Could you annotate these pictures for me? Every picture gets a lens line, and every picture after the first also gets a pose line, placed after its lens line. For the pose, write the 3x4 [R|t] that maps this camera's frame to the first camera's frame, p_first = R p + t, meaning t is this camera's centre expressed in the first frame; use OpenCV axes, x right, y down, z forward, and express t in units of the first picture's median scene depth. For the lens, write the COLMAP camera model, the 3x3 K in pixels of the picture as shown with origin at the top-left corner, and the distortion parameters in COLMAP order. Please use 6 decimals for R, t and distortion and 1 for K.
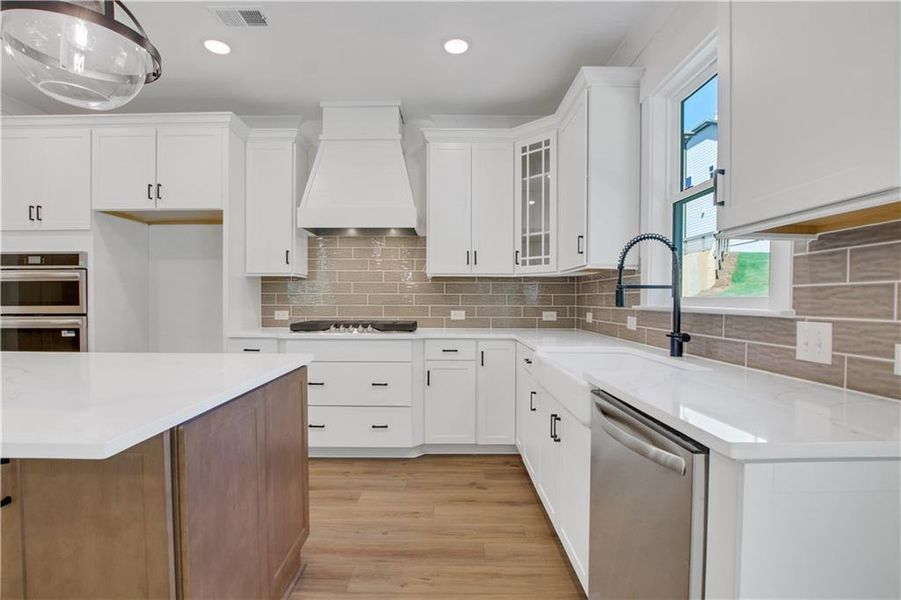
lens RADIAL K [[431.9, 0, 452.5], [0, 431.9, 306.7], [0, 0, 1]] dist [-0.035052, 0.005912]
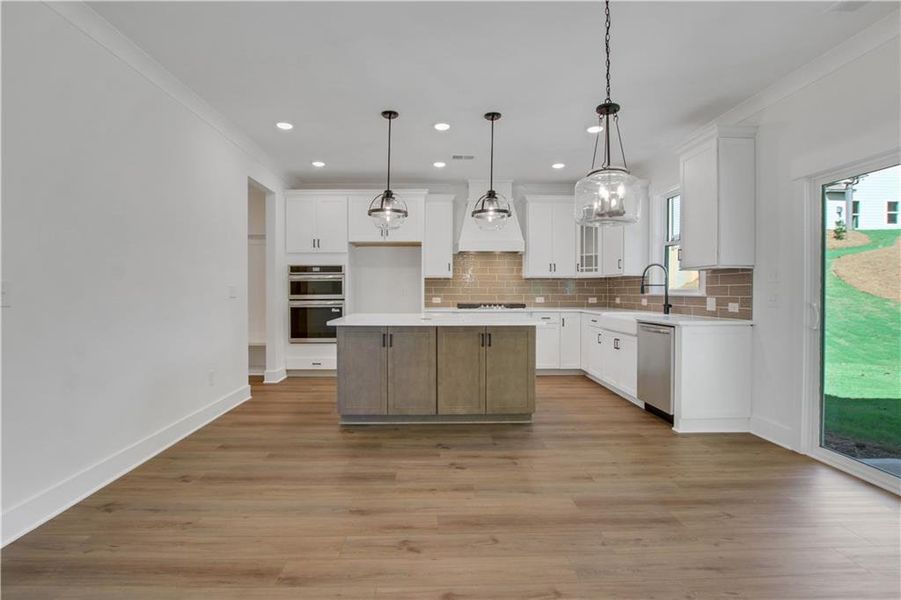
lens RADIAL K [[431.9, 0, 449.7], [0, 431.9, 294.9], [0, 0, 1]] dist [-0.035052, 0.005912]
pose [[0.999842, -0.002637, 0.017583, -0.451425], [0.002781, 0.999963, -0.008188, 0.015316], [-0.017561, 0.008235, 0.999812, -0.850466]]
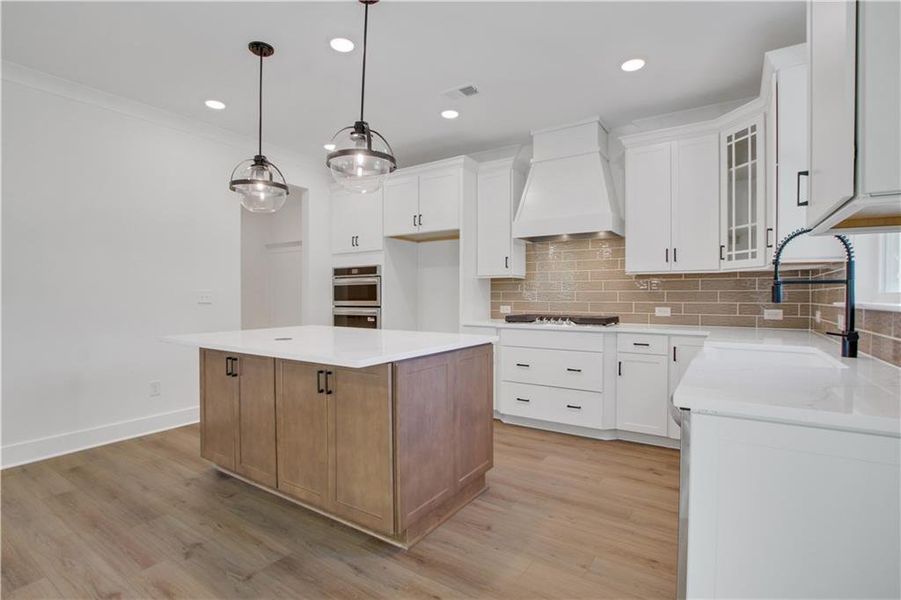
lens RADIAL K [[431.9, 0, 447.8], [0, 431.9, 303.6], [0, 0, 1]] dist [-0.035052, 0.005912]
pose [[0.829596, 0.007002, -0.558321, 0.187429], [-0.007910, 0.999968, 0.000787, 0.004356], [0.558309, 0.003763, 0.829625, -0.139127]]
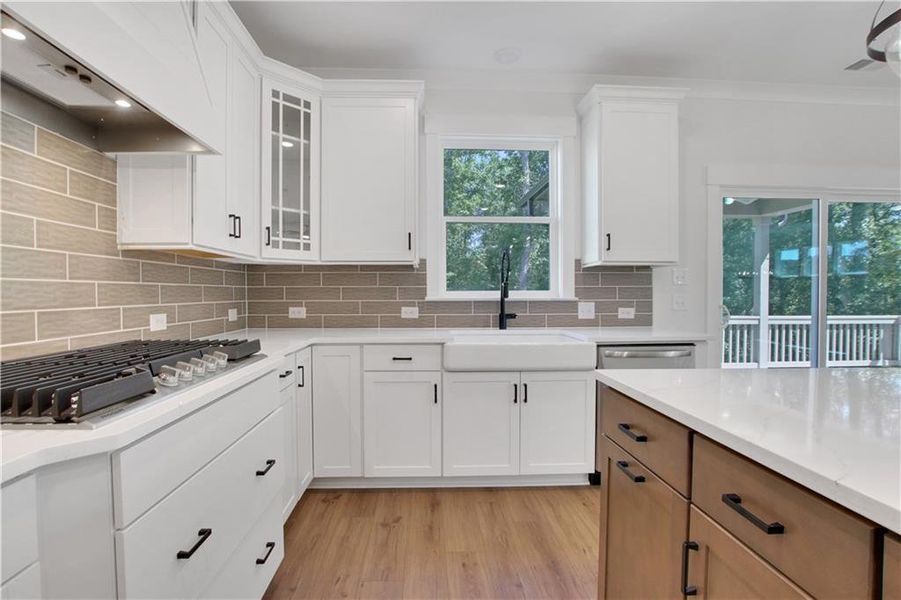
lens RADIAL K [[431.9, 0, 436.8], [0, 431.9, 301.7], [0, 0, 1]] dist [-0.035052, 0.005912]
pose [[-0.028289, -0.024343, 0.999303, -0.637650], [0.017534, 0.999538, 0.024845, -0.016801], [-0.999446, 0.018224, -0.027849, 0.794808]]
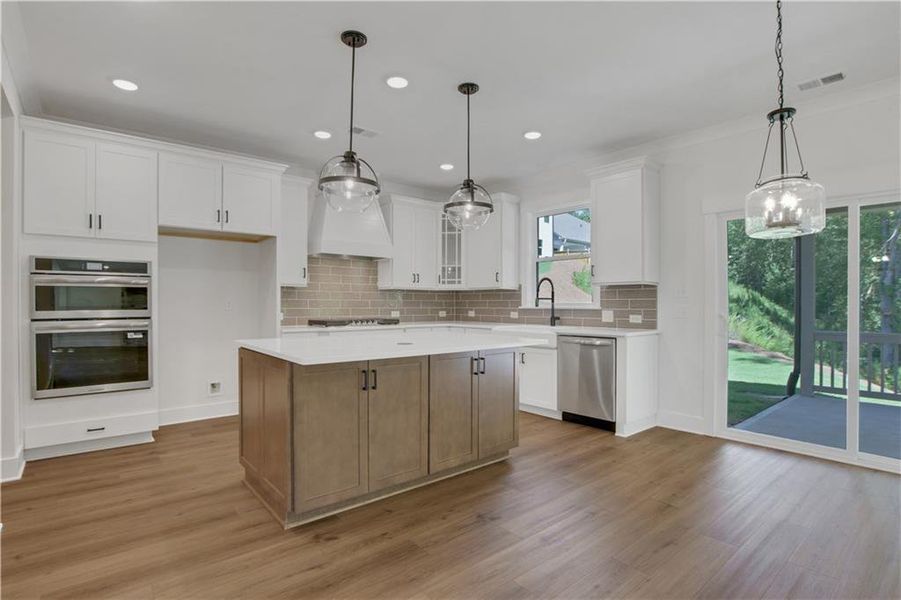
lens RADIAL K [[431.9, 0, 447.4], [0, 431.9, 307.1], [0, 0, 1]] dist [-0.035052, 0.005912]
pose [[0.779894, -0.005470, 0.625888, -0.961570], [0.011235, 0.999923, -0.005261, 0.005583], [-0.625811, 0.011135, 0.779895, -0.369740]]
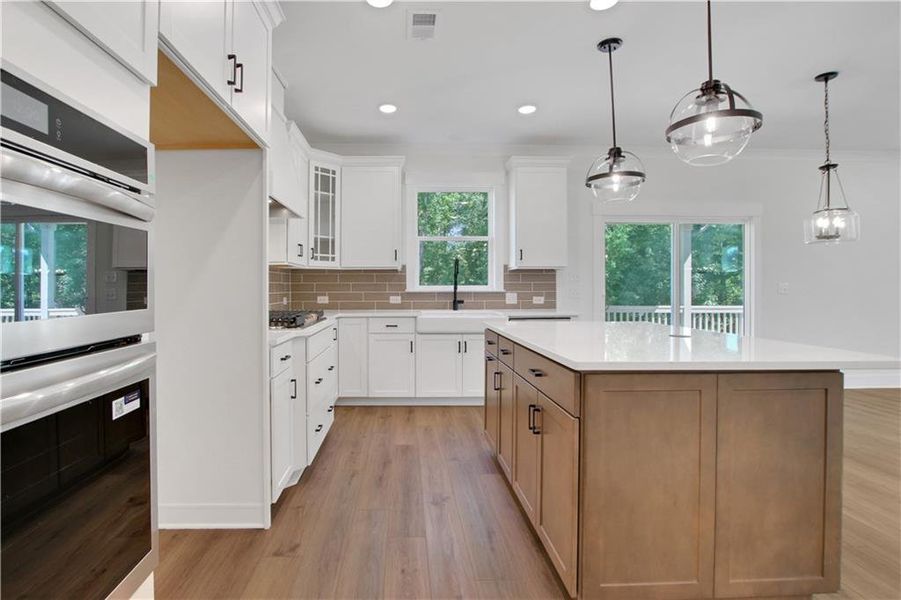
lens RADIAL K [[431.9, 0, 404.2], [0, 431.9, 284.2], [0, 0, 1]] dist [-0.035052, 0.005912]
pose [[0.001154, 0.001930, 0.999997, -1.174392], [0.018363, 0.999829, -0.001951, -0.019663], [-0.999831, 0.018365, 0.001118, 0.796057]]
